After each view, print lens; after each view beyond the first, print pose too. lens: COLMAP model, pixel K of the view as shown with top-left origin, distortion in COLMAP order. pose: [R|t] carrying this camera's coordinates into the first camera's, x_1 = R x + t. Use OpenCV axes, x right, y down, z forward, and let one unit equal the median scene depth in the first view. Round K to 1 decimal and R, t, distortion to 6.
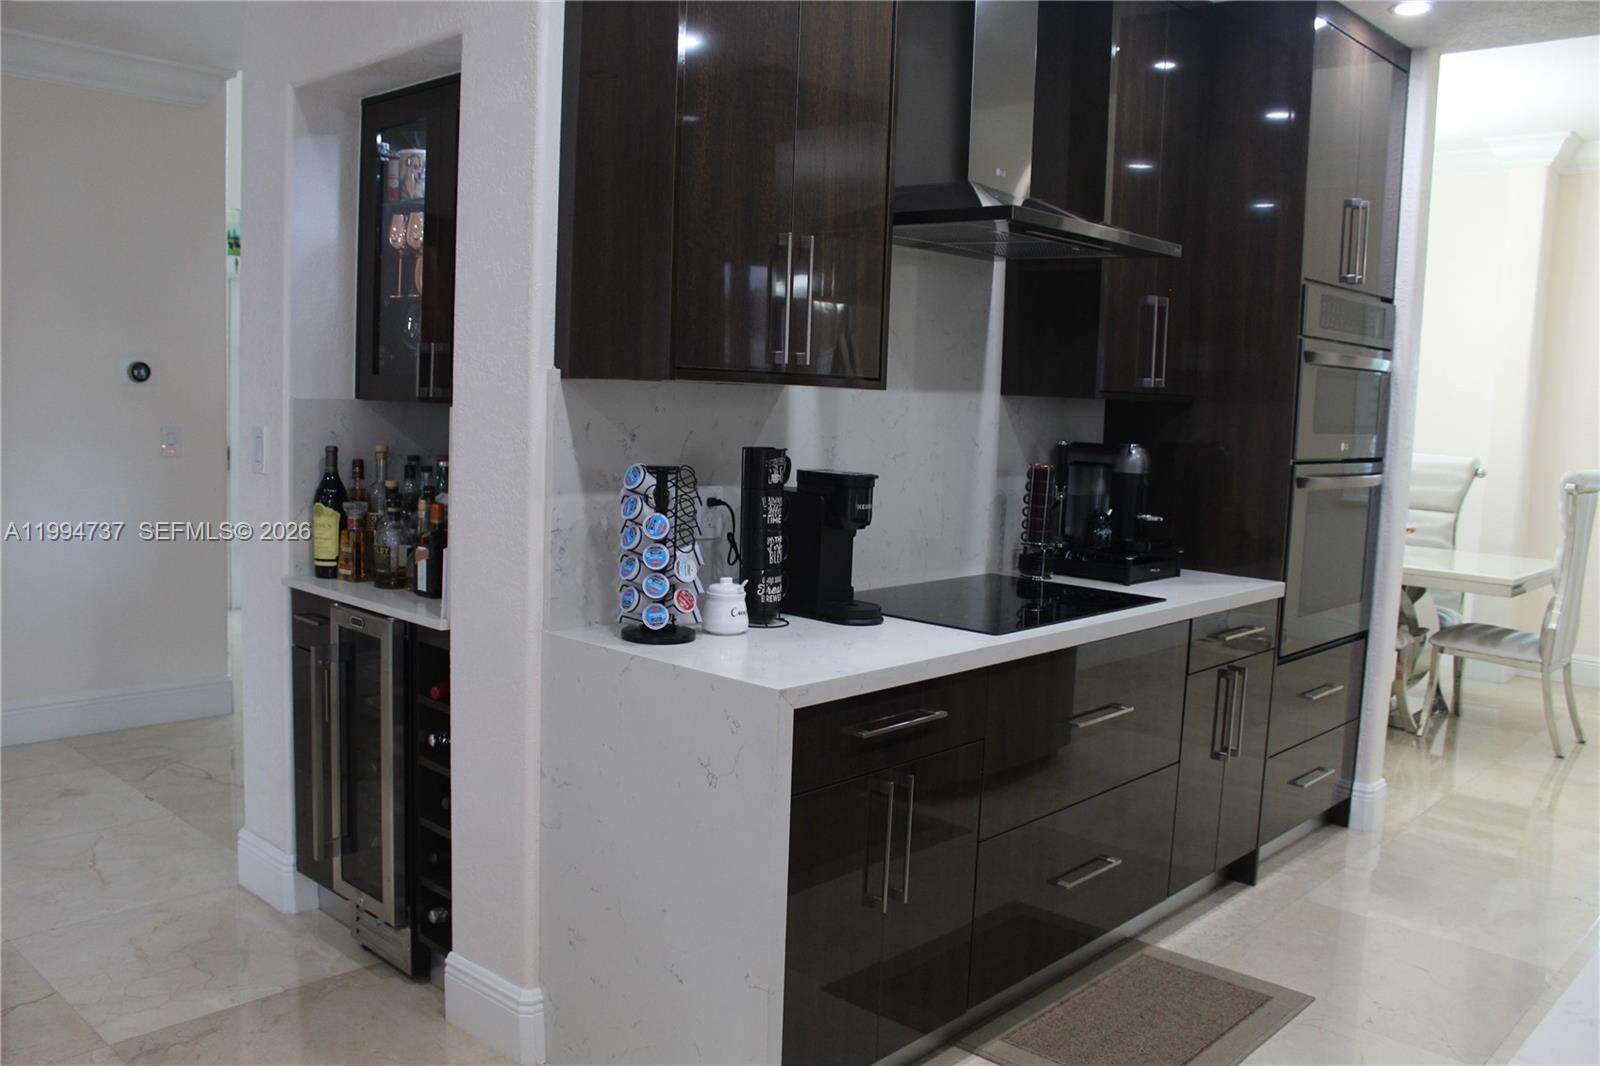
lens RADIAL K [[1343.6, 0, 795.7], [0, 1343.6, 540.0], [0, 0, 1]] dist [-0.159448, 0.130013]
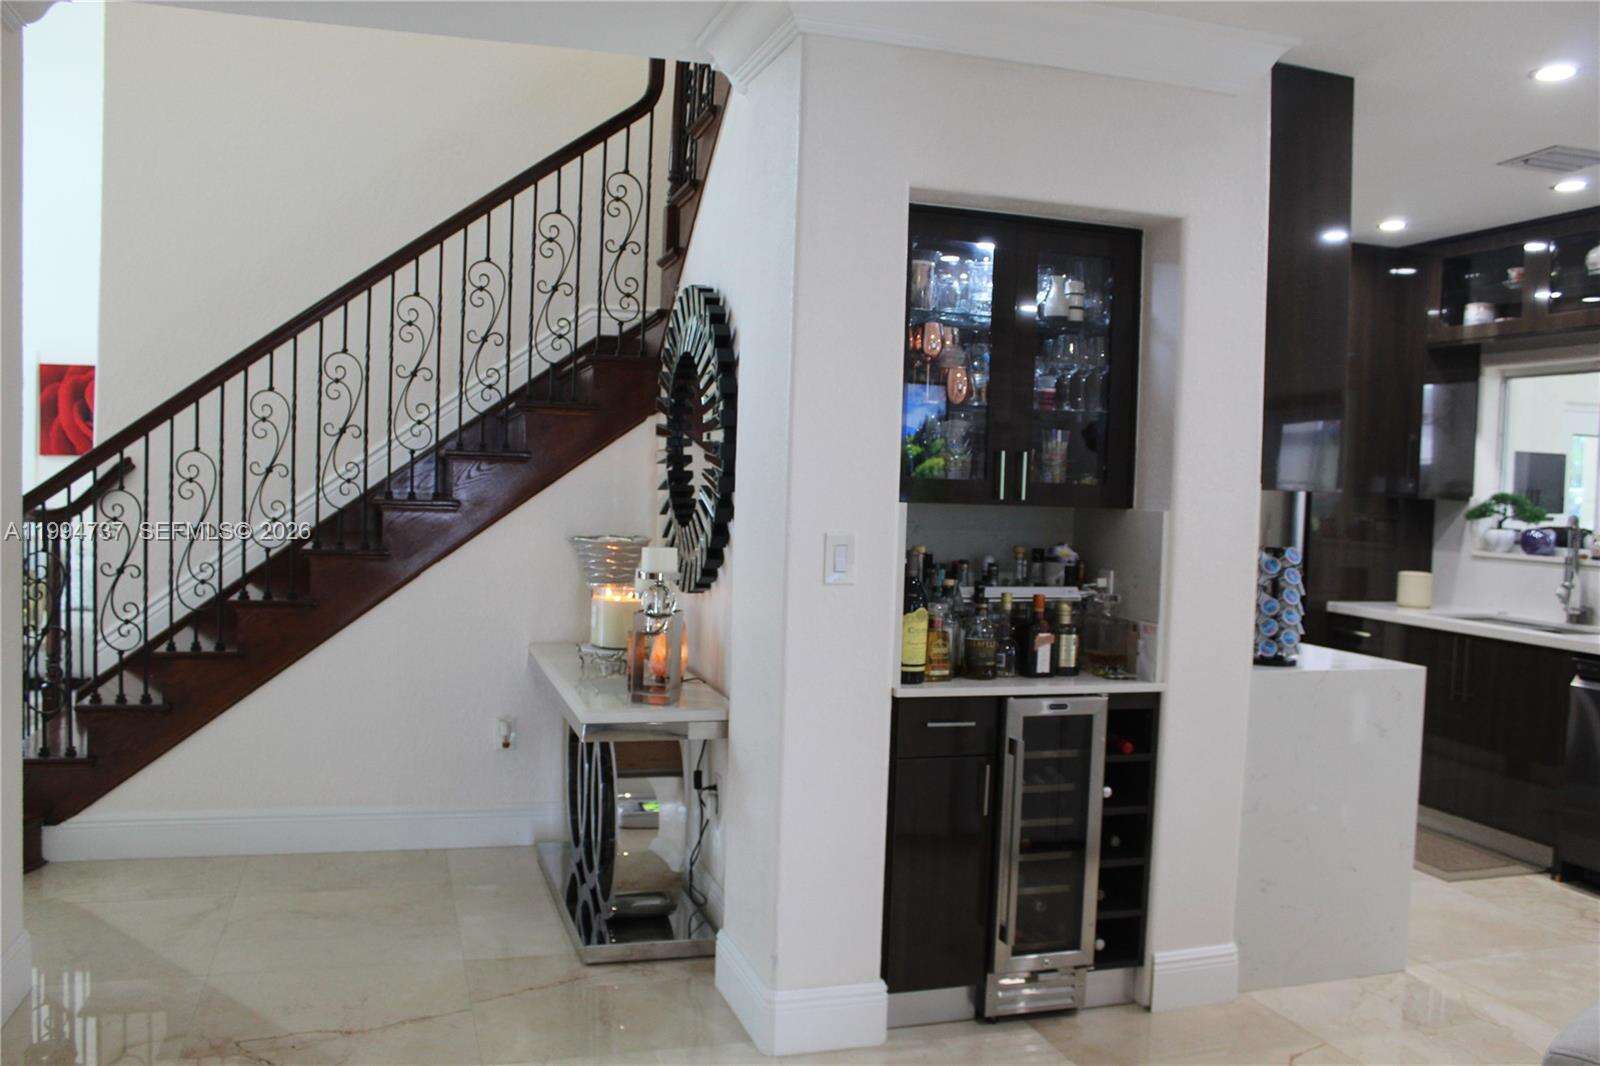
lens RADIAL K [[1343.6, 0, 800.5], [0, 1343.6, 521.4], [0, 0, 1]] dist [-0.159448, 0.130013]
pose [[0.506107, -0.048993, 0.861078, -1.064299], [0.082992, 0.996519, 0.007920, -0.091128], [-0.858468, 0.067454, 0.508411, 0.462822]]
